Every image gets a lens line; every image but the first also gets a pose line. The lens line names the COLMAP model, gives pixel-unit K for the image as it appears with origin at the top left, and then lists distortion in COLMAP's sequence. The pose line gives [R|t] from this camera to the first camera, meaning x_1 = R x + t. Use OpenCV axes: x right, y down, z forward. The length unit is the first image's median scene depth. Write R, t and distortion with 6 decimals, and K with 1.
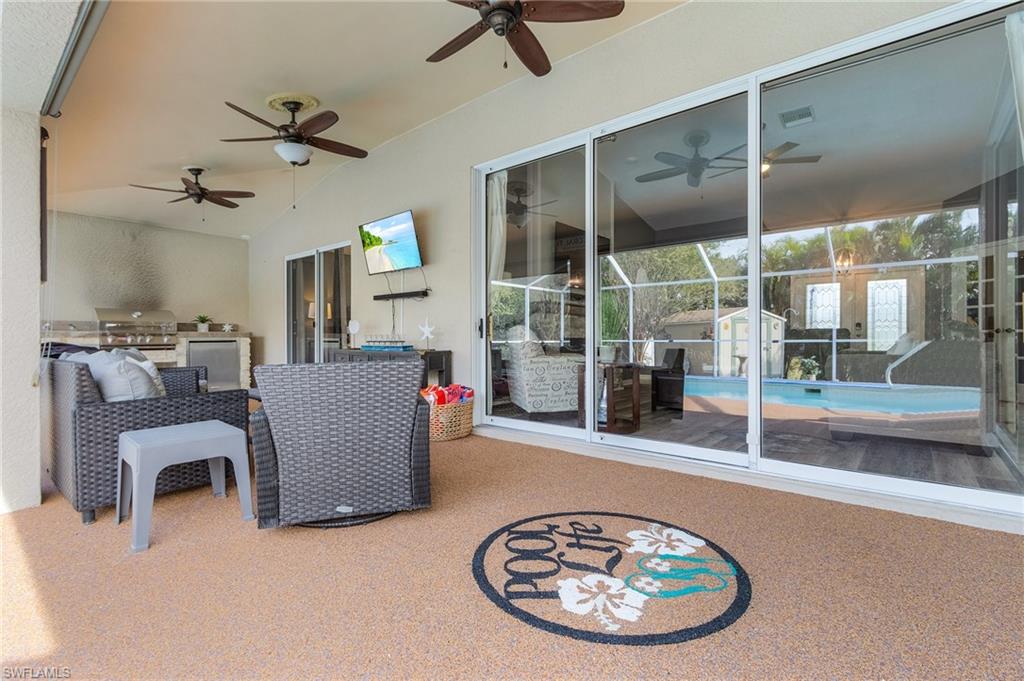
lens RADIAL K [[479.2, 0, 509.4], [0, 479.2, 341.5], [0, 0, 1]] dist [-0.001427, 0.002378]
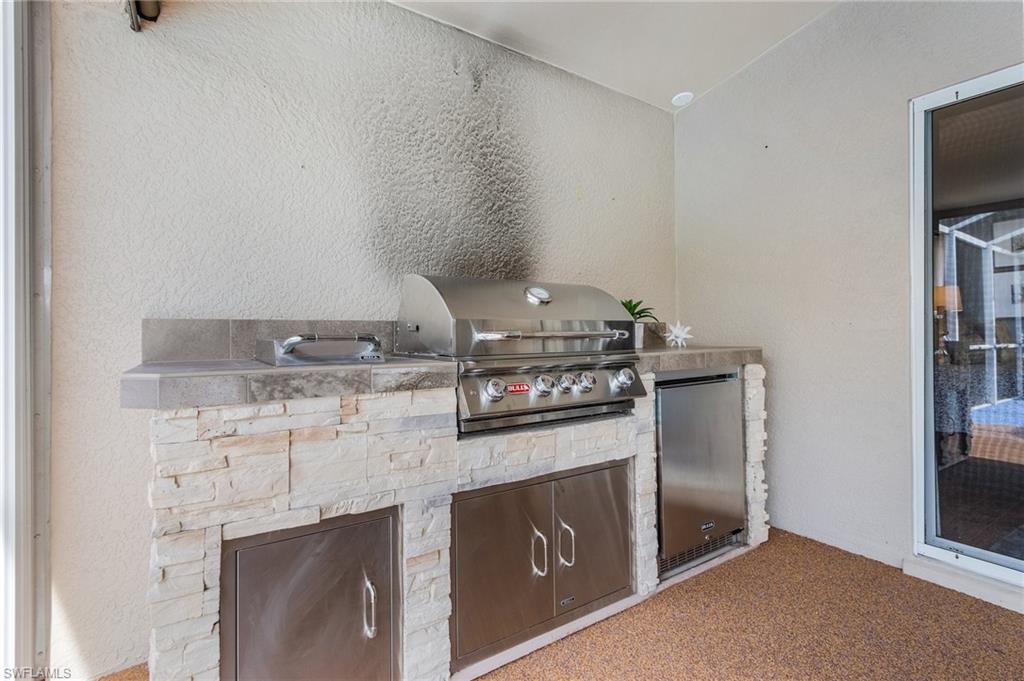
lens RADIAL K [[479.2, 0, 506.7], [0, 479.2, 335.0], [0, 0, 1]] dist [-0.001427, 0.002378]
pose [[0.957370, 0.000637, -0.288865, -0.843345], [-0.000382, 0.999999, 0.000940, -0.039776], [0.288865, -0.000790, 0.957369, 0.855702]]
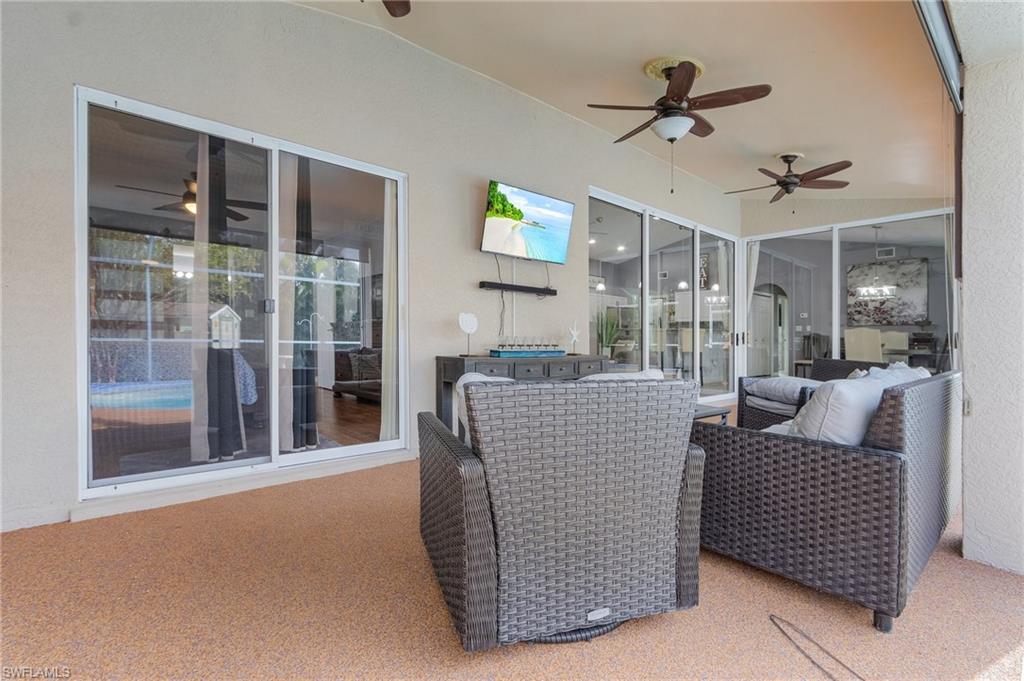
lens RADIAL K [[479.2, 0, 508.7], [0, 479.2, 340.2], [0, 0, 1]] dist [-0.001427, 0.002378]
pose [[0.135694, 0.005802, 0.990734, -1.013224], [-0.005887, 0.999970, -0.005049, -0.004489], [-0.990733, -0.005147, 0.135724, 0.889174]]
